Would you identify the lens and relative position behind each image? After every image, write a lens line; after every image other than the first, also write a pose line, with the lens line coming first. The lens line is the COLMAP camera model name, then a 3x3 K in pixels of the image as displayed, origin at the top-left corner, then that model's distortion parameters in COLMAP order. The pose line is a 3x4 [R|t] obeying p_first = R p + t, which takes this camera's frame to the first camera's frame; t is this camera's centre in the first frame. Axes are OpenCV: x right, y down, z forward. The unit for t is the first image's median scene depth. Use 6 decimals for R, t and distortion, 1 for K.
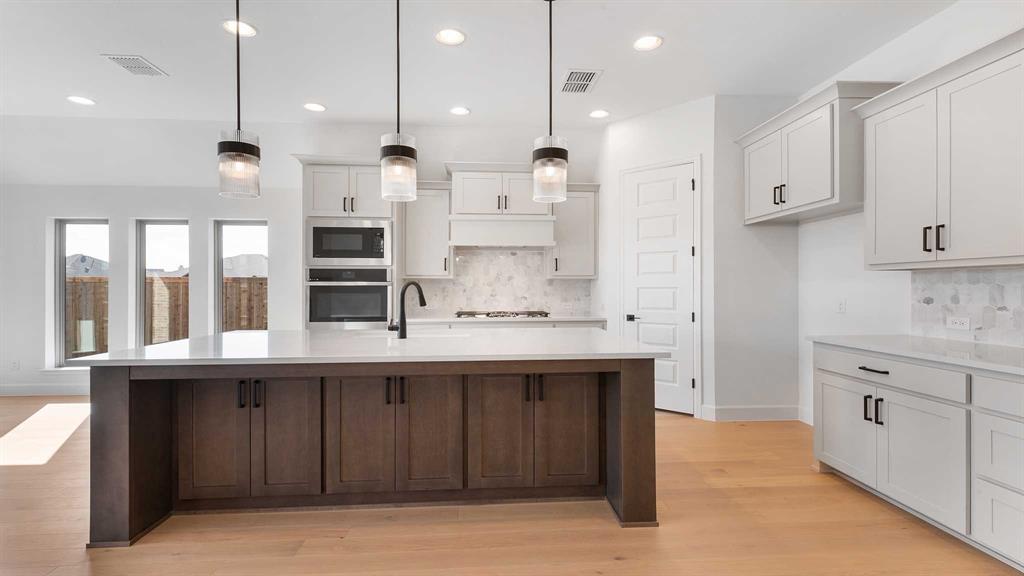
lens RADIAL K [[469.8, 0, 512.0], [0, 469.8, 288.0], [0, 0, 1]] dist [0.001178, 0.000013]
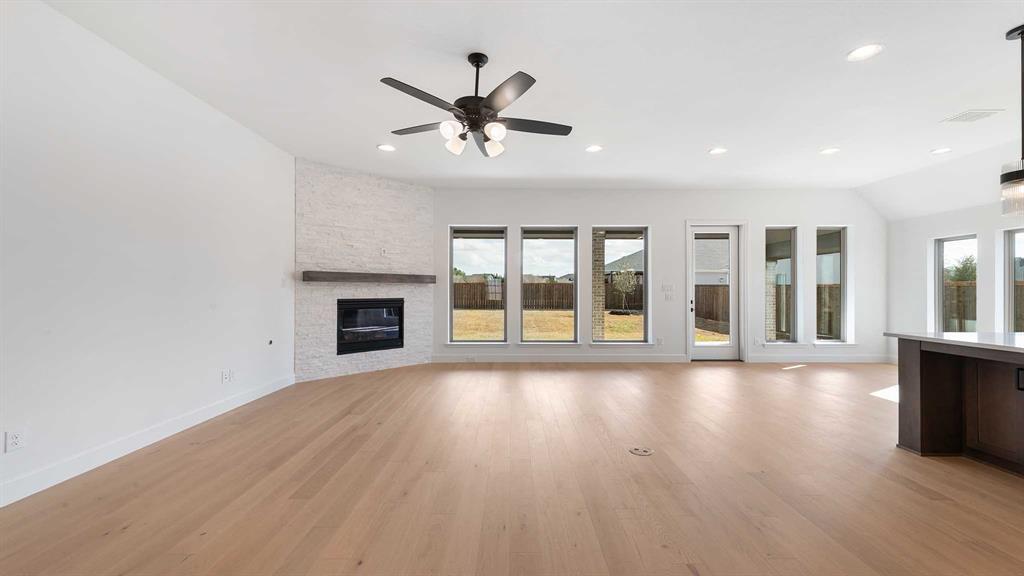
lens RADIAL K [[404.6, 0, 514.8], [0, 404.6, 288.1], [0, 0, 1]] dist [0.002224, -0.000337]
pose [[-0.070296, -0.006866, -0.997503, 0.286968], [-0.001496, 0.999976, -0.006778, 0.000513], [0.997525, 0.001016, -0.070305, -0.115813]]
